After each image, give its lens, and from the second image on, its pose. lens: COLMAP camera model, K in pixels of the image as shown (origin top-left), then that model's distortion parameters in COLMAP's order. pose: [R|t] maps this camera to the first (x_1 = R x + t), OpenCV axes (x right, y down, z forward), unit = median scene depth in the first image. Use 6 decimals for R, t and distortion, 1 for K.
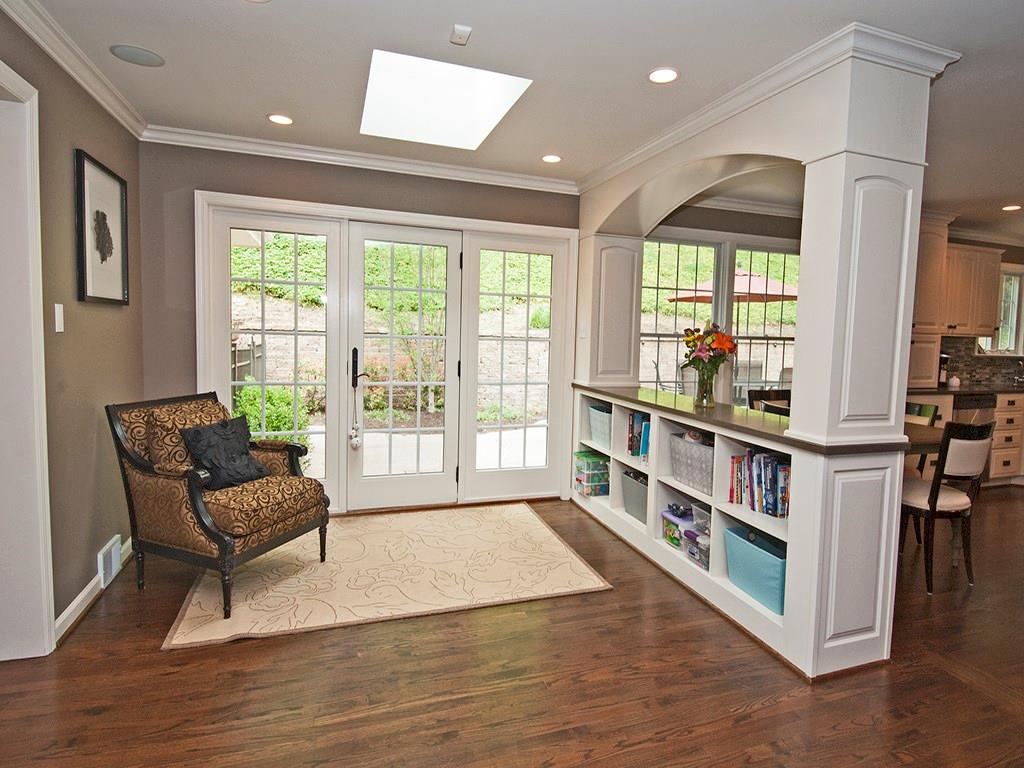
lens RADIAL K [[577.2, 0, 508.7], [0, 577.2, 380.3], [0, 0, 1]] dist [-0.008419, -0.000911]
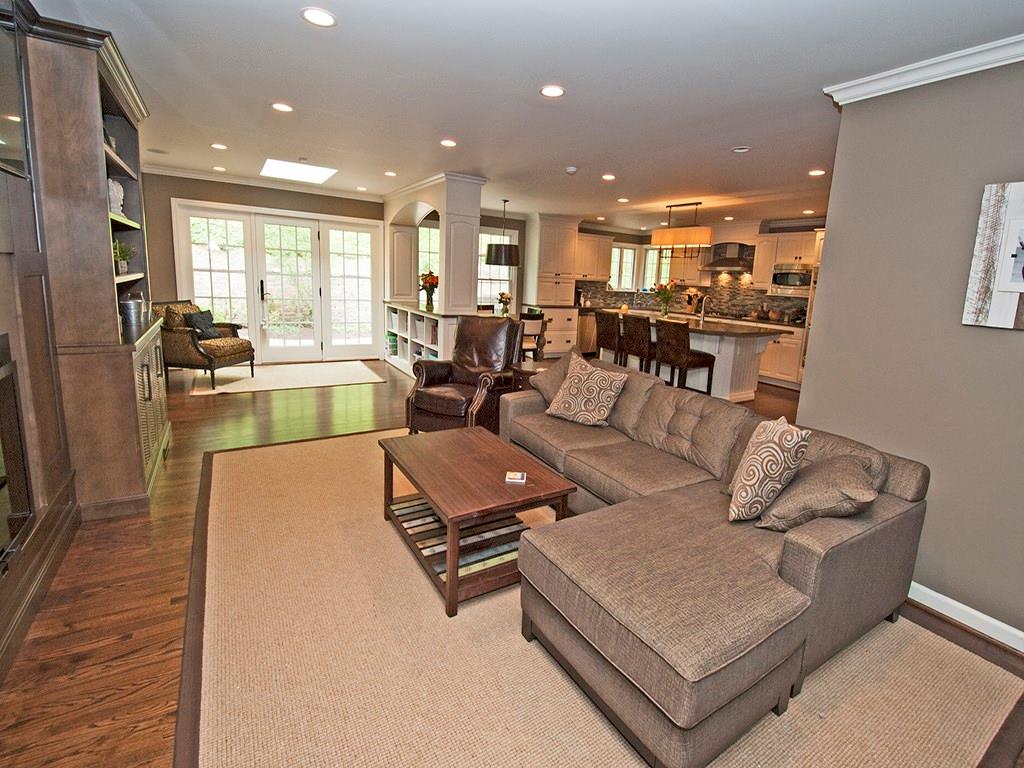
lens RADIAL K [[492.0, 0, 520.1], [0, 492.0, 367.6], [0, 0, 1]] dist [0.016254, 0.000194]
pose [[0.972214, -0.020691, 0.233176, 0.179037], [-0.005027, 0.994011, 0.109167, 0.050070], [-0.234038, -0.107306, 0.966288, -0.819244]]
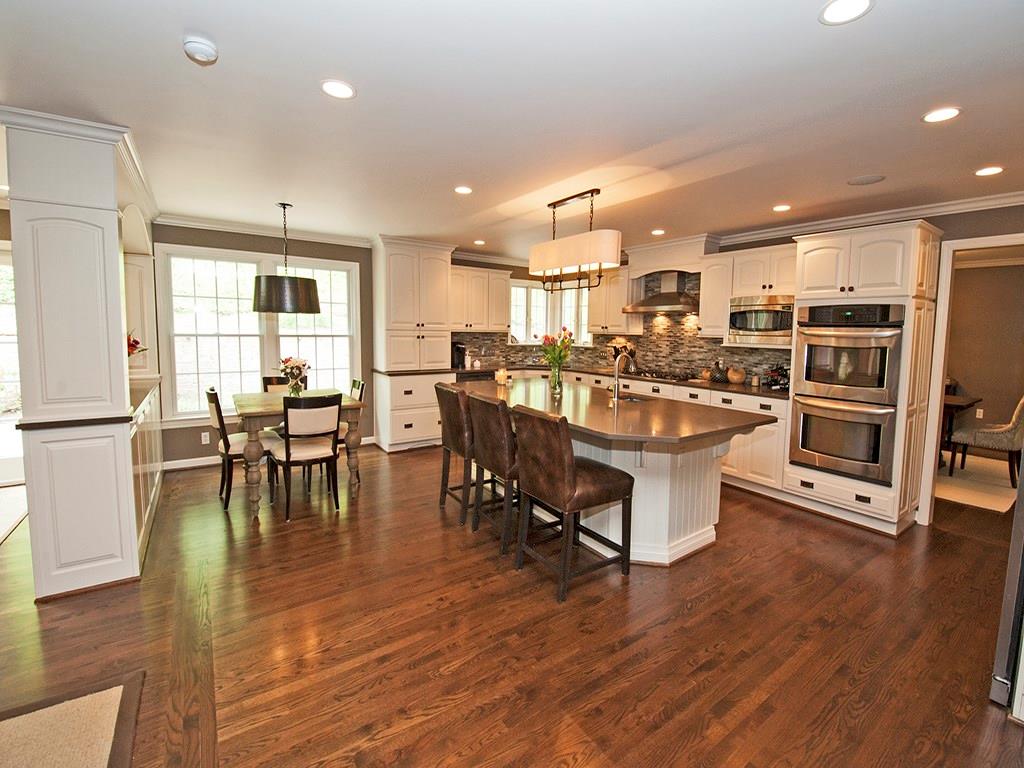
lens RADIAL K [[468.7, 0, 515.1], [0, 468.7, 385.3], [0, 0, 1]] dist [0.020721, 0.000343]
pose [[0.958972, -0.044909, 0.279920, 0.694323], [0.032441, 0.998271, 0.049018, 0.002087], [-0.281637, -0.037925, 0.958771, -0.190826]]
